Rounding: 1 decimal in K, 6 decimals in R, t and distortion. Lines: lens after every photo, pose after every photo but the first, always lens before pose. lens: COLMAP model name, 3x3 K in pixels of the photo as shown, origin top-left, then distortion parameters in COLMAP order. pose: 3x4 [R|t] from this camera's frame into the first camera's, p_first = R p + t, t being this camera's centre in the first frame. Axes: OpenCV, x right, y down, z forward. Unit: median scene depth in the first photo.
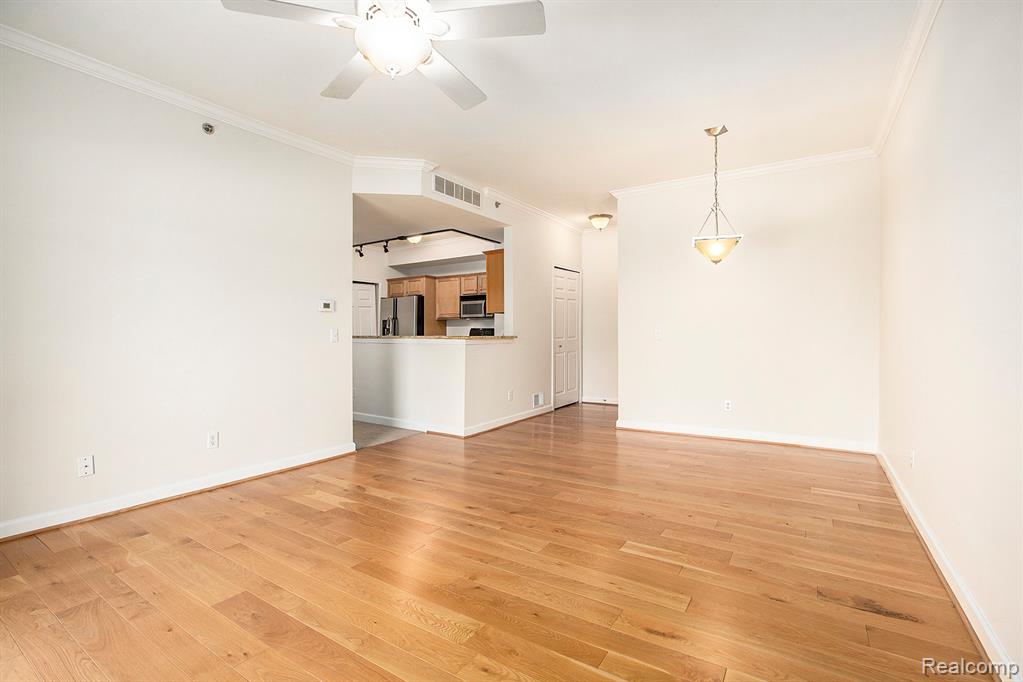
lens RADIAL K [[453.5, 0, 511.5], [0, 453.5, 341.0], [0, 0, 1]] dist [0.000153, 0.000051]
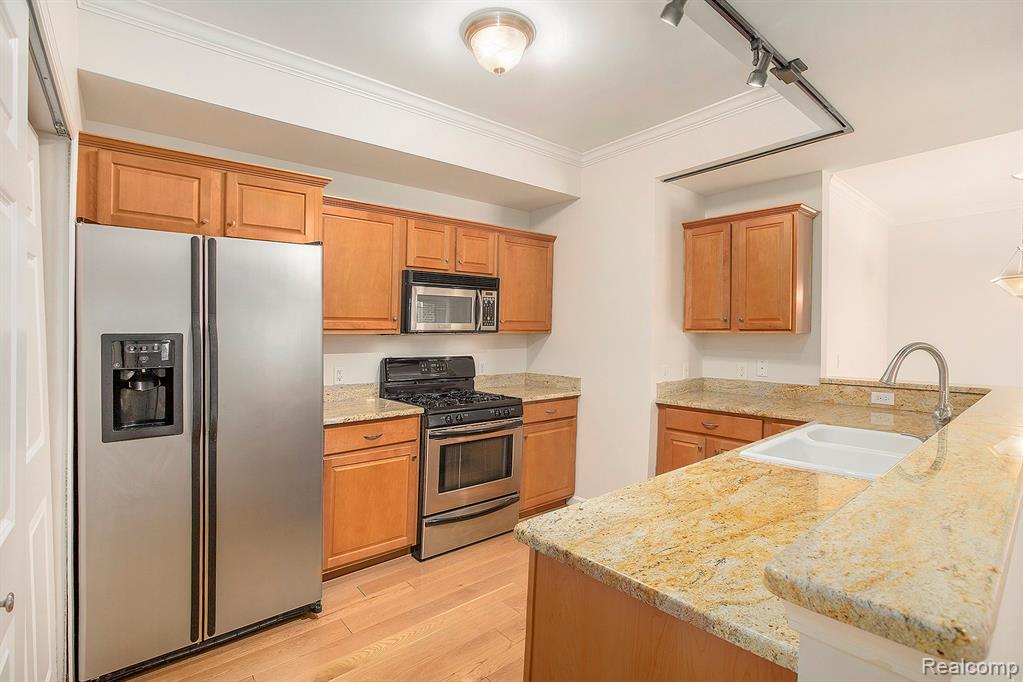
lens RADIAL K [[472.5, 0, 522.8], [0, 472.5, 338.1], [0, 0, 1]] dist [-0.017191, -0.000106]
pose [[0.292539, -0.004143, 0.956245, -0.435362], [0.016763, 0.999859, -0.000796, -0.042302], [-0.956107, 0.016262, 0.292567, 0.787531]]
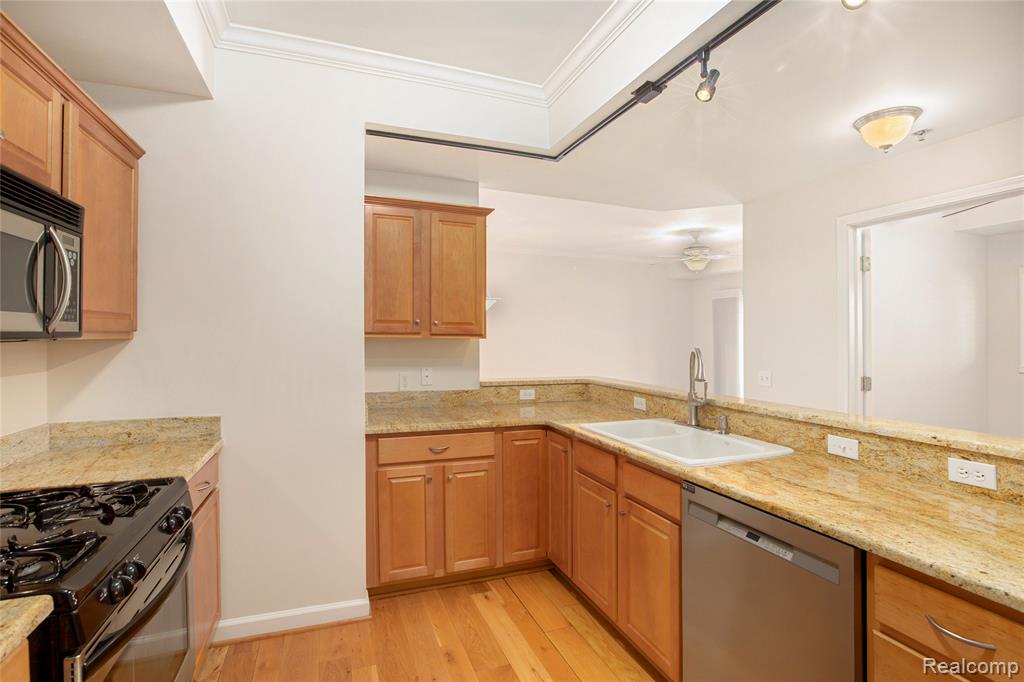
lens RADIAL K [[484.5, 0, 505.1], [0, 484.5, 353.6], [0, 0, 1]] dist [-0.049325, 0.030416]
pose [[-0.791455, -0.025299, 0.610704, -0.270960], [0.005361, 0.998817, 0.048325, -0.049457], [-0.611204, 0.041521, -0.790383, 0.974219]]
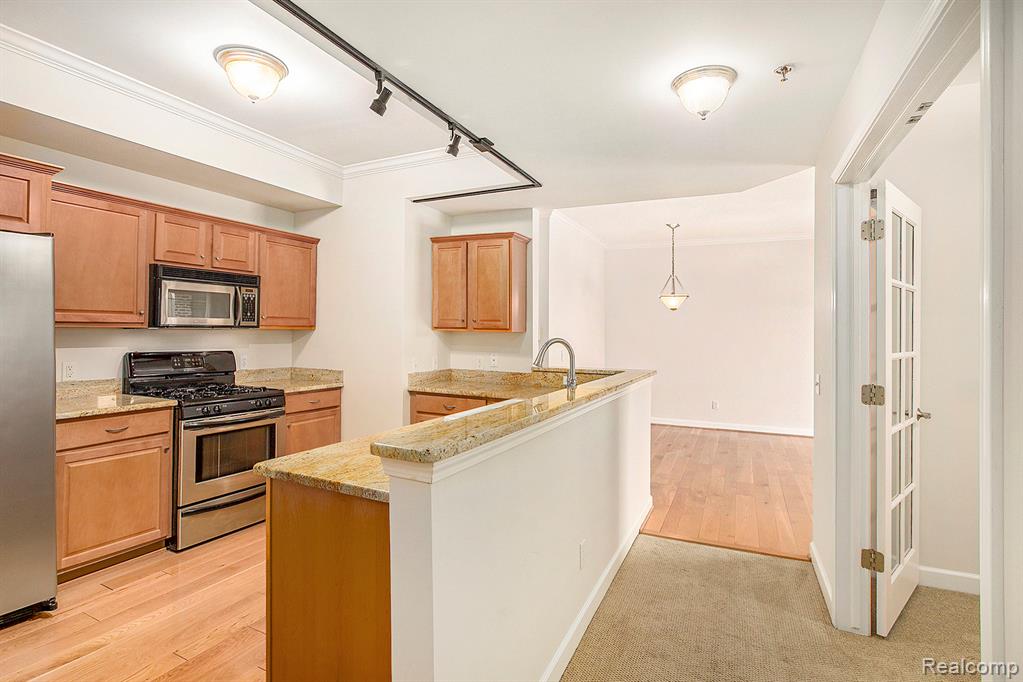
lens RADIAL K [[484.0, 0, 504.6], [0, 484.0, 353.6], [0, 0, 1]] dist [-0.049325, 0.030416]
pose [[-0.099785, -0.040541, 0.994183, -0.504157], [0.004254, 0.999143, 0.041171, -0.041494], [-0.995000, 0.008337, -0.099527, 0.750007]]
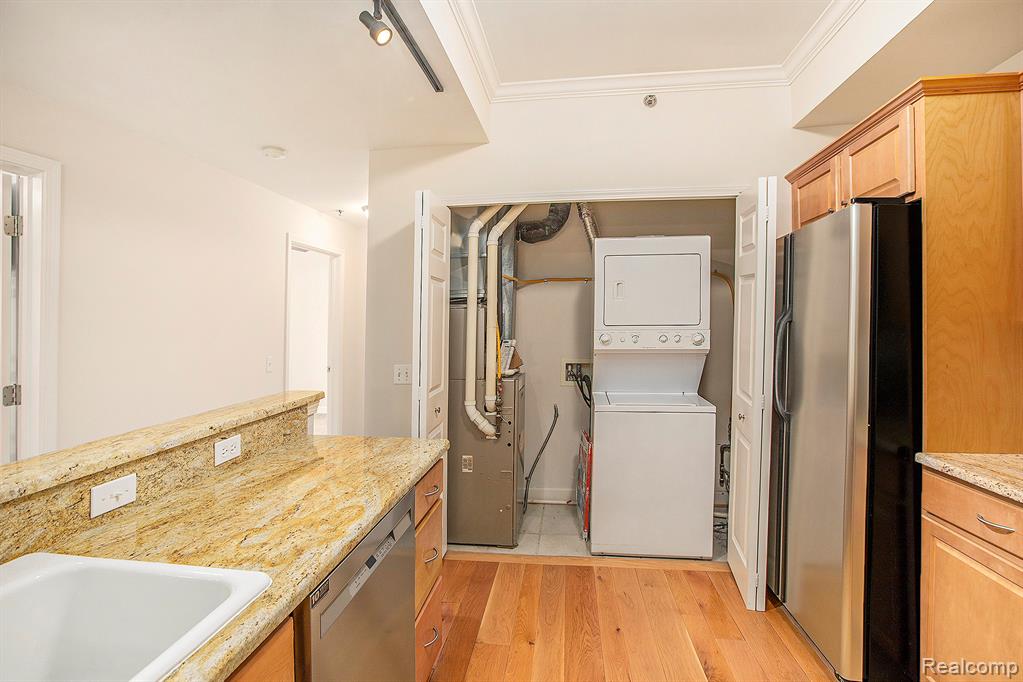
lens RADIAL K [[472.5, 0, 522.8], [0, 472.5, 338.1], [0, 0, 1]] dist [-0.017191, -0.000106]
pose [[0.428481, 0.038281, -0.902740, -0.089083], [-0.009436, 0.999237, 0.037895, -0.048388], [0.903502, -0.007719, 0.428515, 0.763827]]
